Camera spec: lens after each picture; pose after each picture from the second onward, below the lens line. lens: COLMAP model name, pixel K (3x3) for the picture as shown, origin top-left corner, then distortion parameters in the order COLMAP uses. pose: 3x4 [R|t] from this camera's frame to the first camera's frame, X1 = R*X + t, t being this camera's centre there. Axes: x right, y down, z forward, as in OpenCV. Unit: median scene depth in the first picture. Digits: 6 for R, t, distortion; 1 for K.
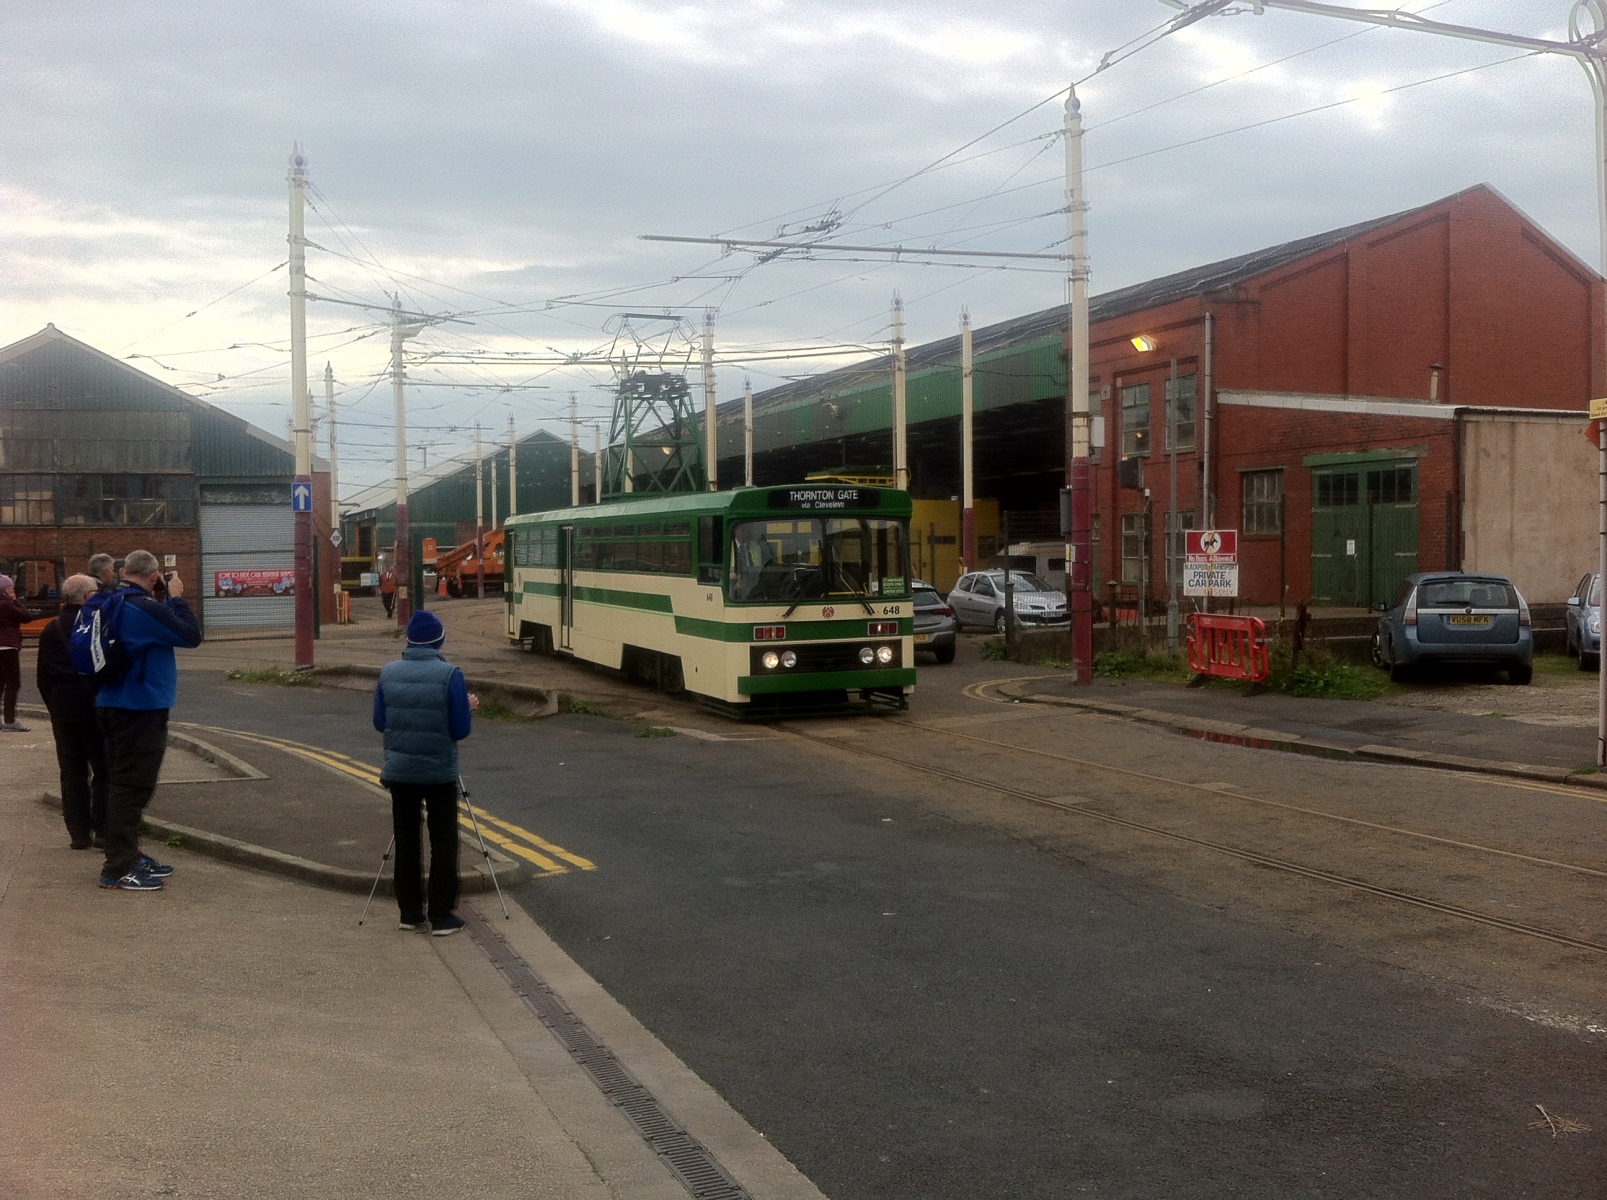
lens RADIAL K [[1547.8, 0, 822.2], [0, 1547.8, 617.6], [0, 0, 1]] dist [0.098604, -0.299021]
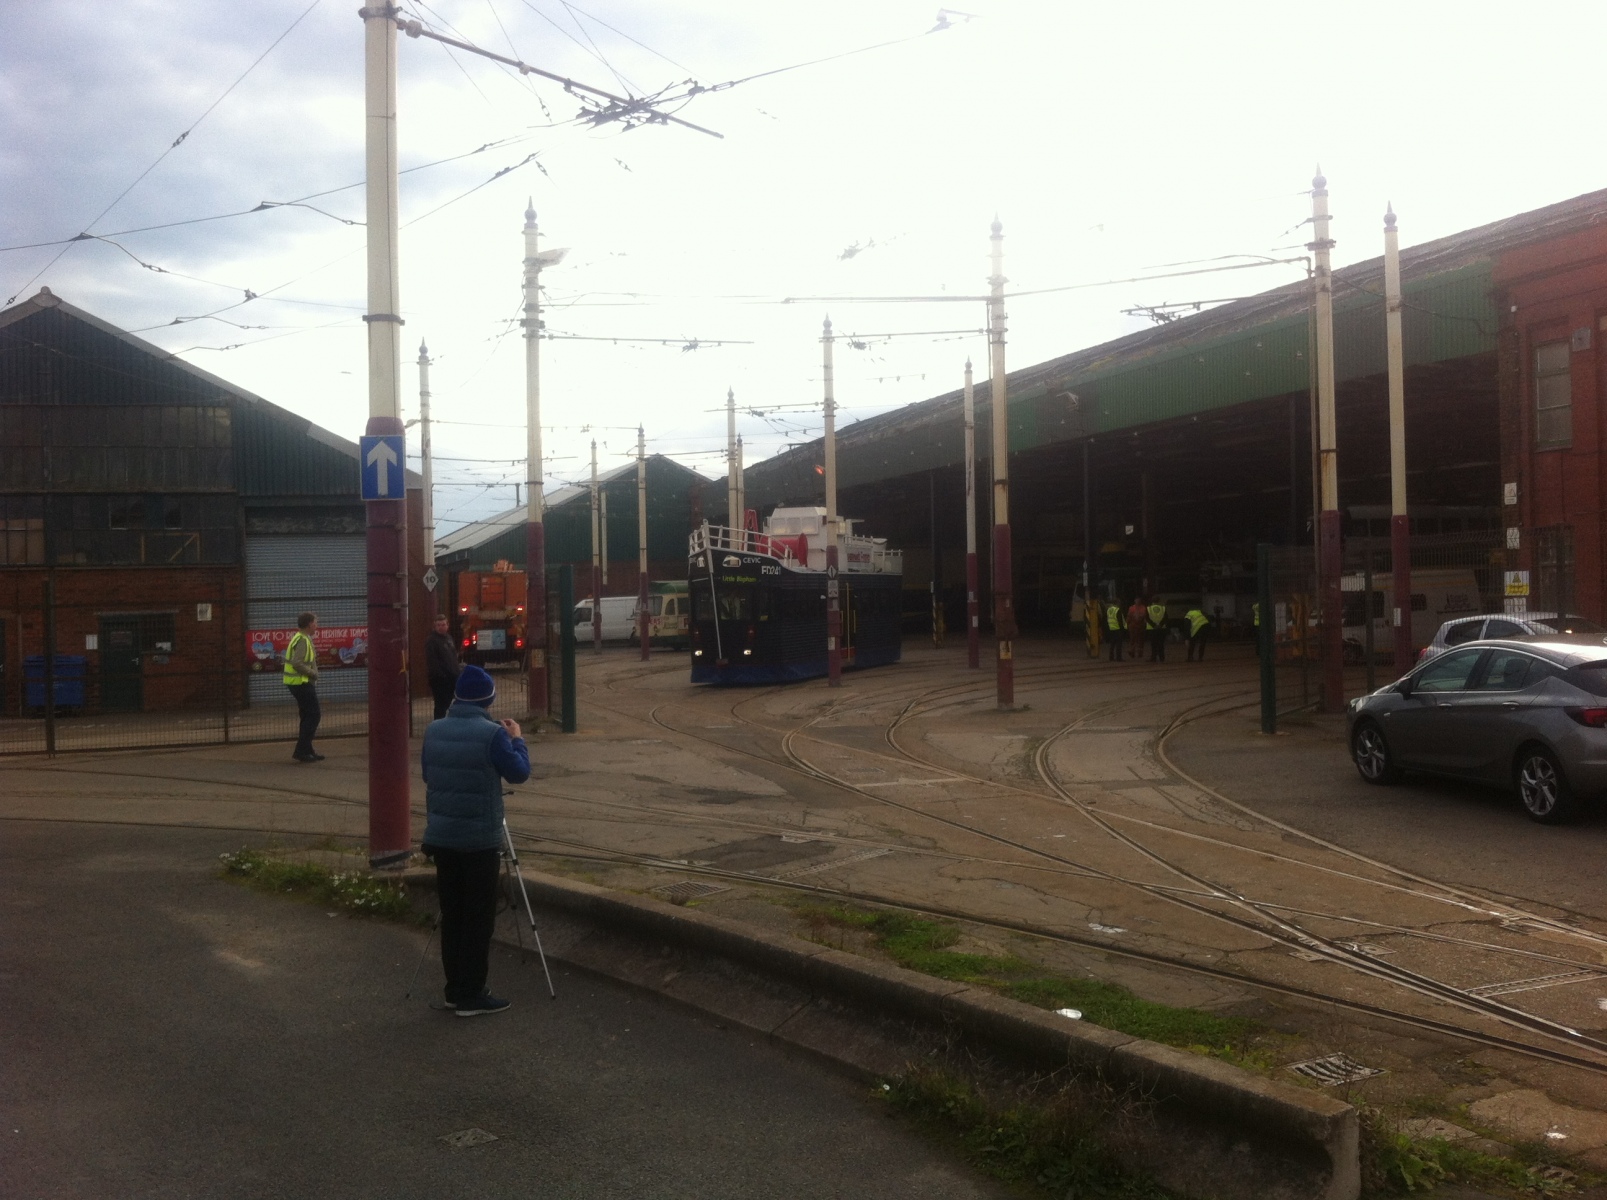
lens RADIAL K [[1671.0, 0, 809.4], [0, 1671.0, 612.7], [0, 0, 1]] dist [0.136589, -0.404691]
pose [[0.997175, -0.011763, -0.074183, -0.103158], [0.009413, 0.999445, -0.031947, -0.011638], [0.074518, 0.031159, 0.996733, 0.308814]]
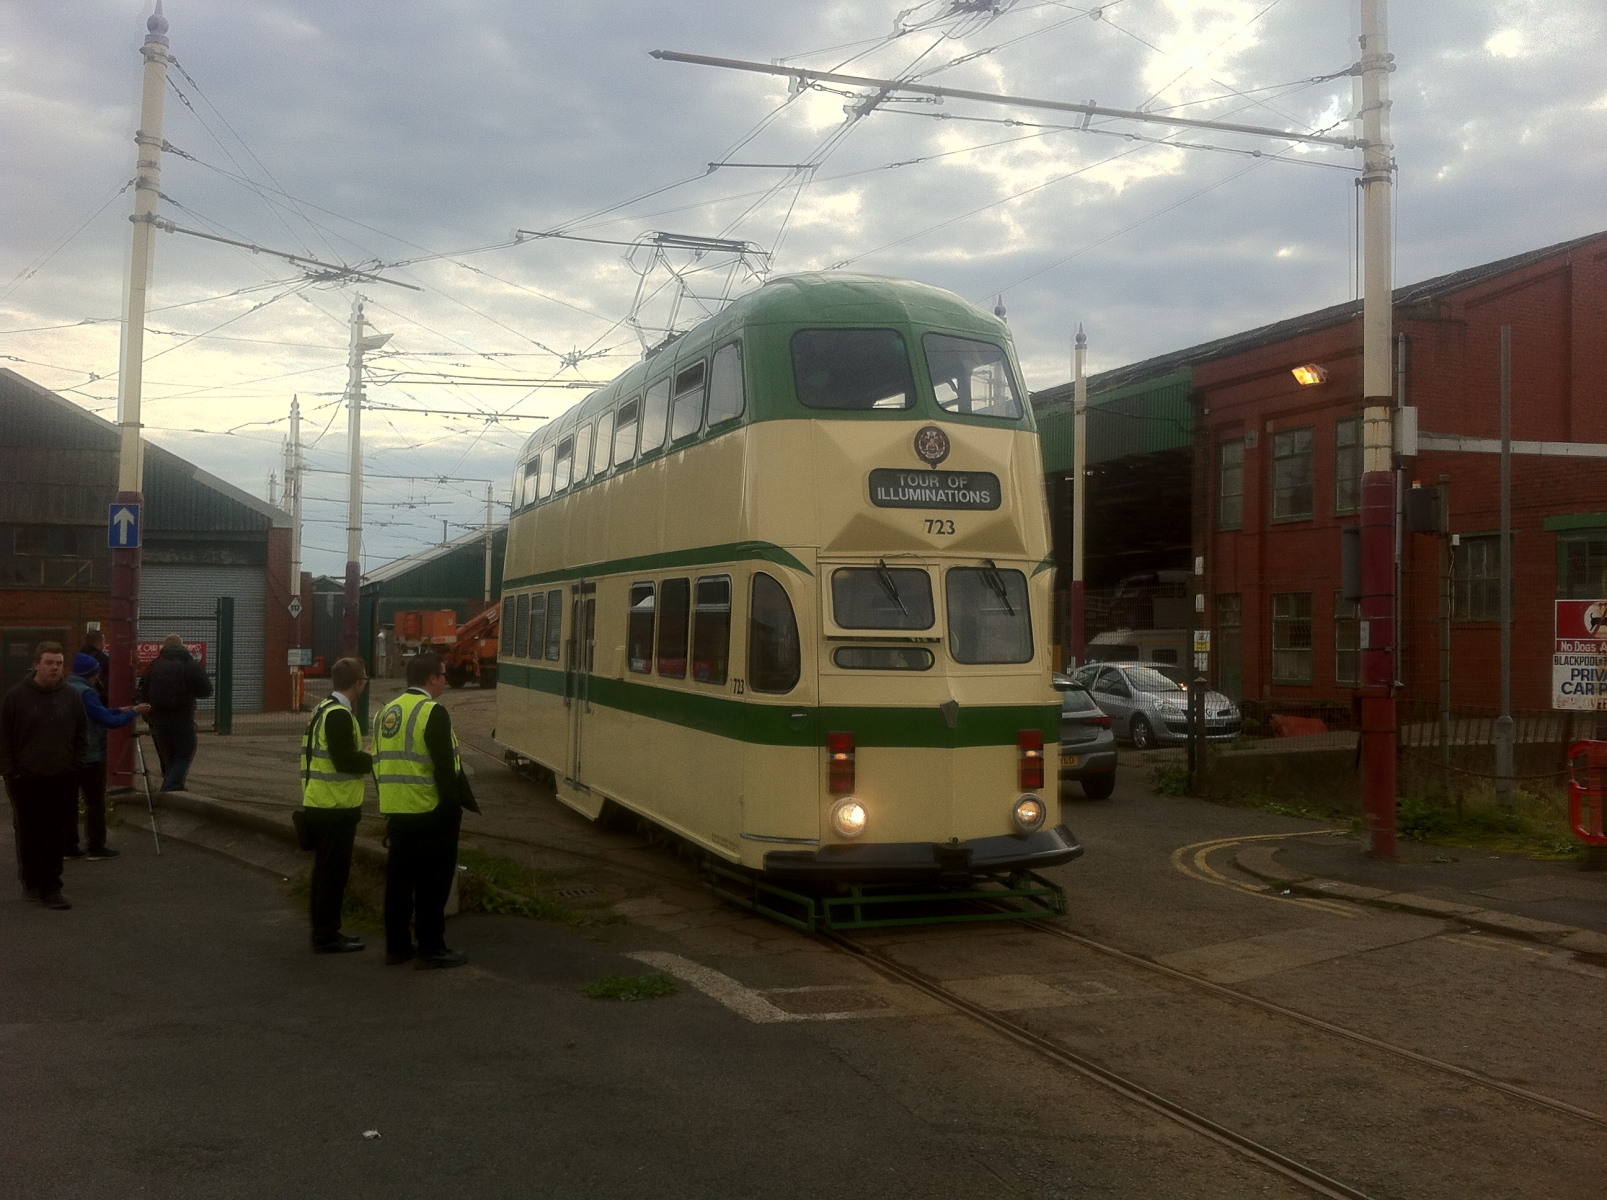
lens RADIAL K [[1620.0, 0, 811.0], [0, 1620.0, 652.0], [0, 0, 1]] dist [0.061615, -0.244253]
pose [[0.999319, 0.019914, -0.031059, -0.015593], [-0.020981, 0.999187, -0.034417, -0.004497], [0.030348, 0.035046, 0.998925, 0.195442]]
